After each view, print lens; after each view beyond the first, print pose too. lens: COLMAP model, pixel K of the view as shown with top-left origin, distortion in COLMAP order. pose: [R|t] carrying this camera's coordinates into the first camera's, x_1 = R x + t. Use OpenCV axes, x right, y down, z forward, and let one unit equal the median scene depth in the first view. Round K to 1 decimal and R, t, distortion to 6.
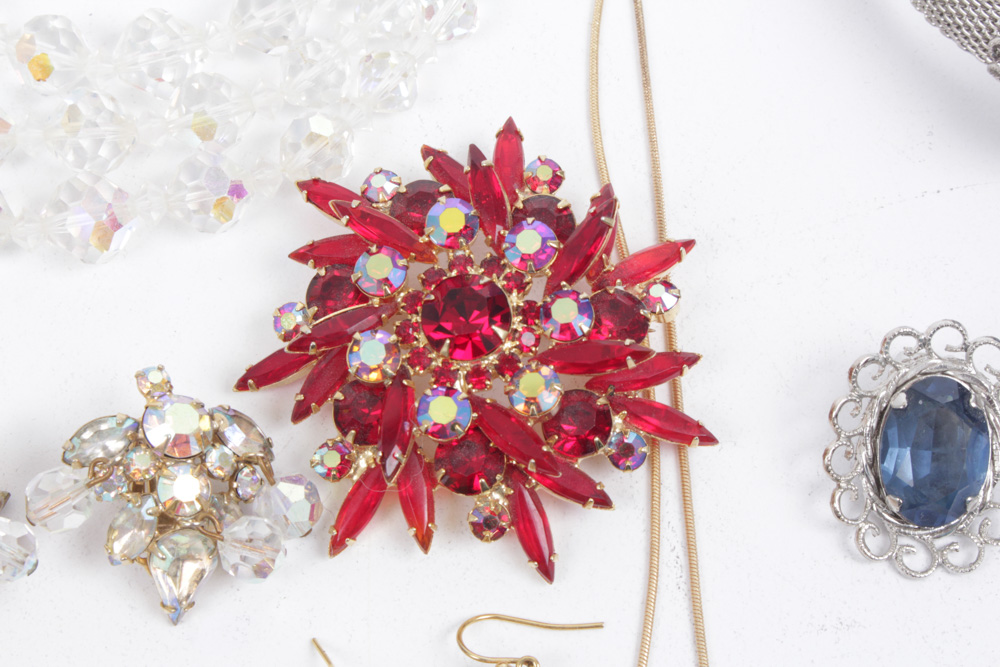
lens RADIAL K [[2396.1, 0, 499.1], [0, 2396.1, 331.4], [0, 0, 1]] dist [0.013380, 0.000000]
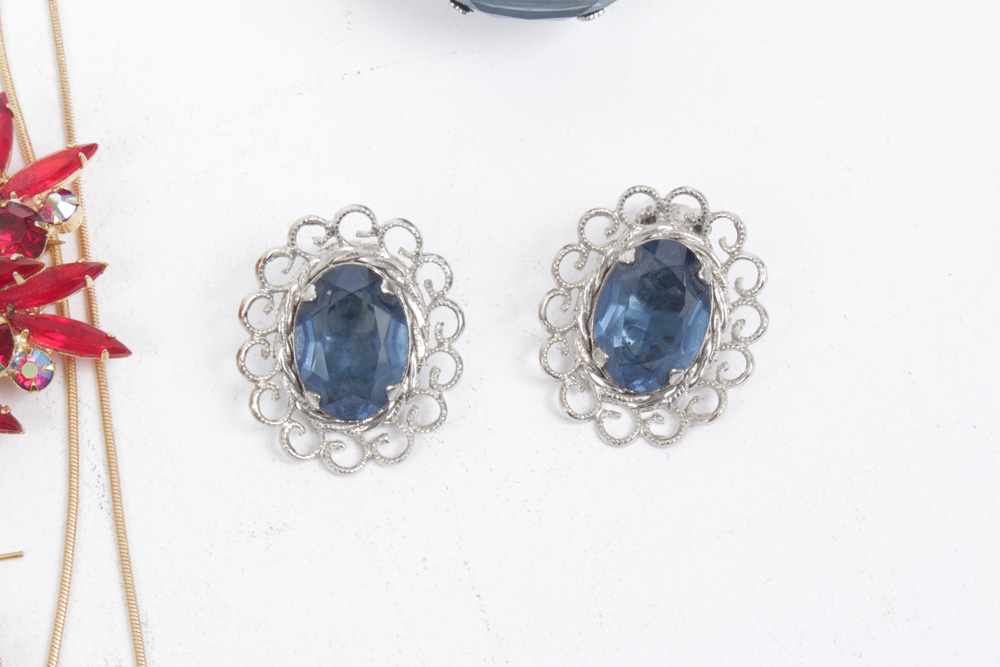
lens RADIAL K [[2396.1, 0, 504.9], [0, 2396.1, 335.0], [0, 0, 1]] dist [0.013380, 0.000000]
pose [[0.992599, -0.090260, 0.081238, 0.163671], [0.087087, 0.995323, 0.041800, 0.012172], [-0.084630, -0.034416, 0.995818, 0.034267]]
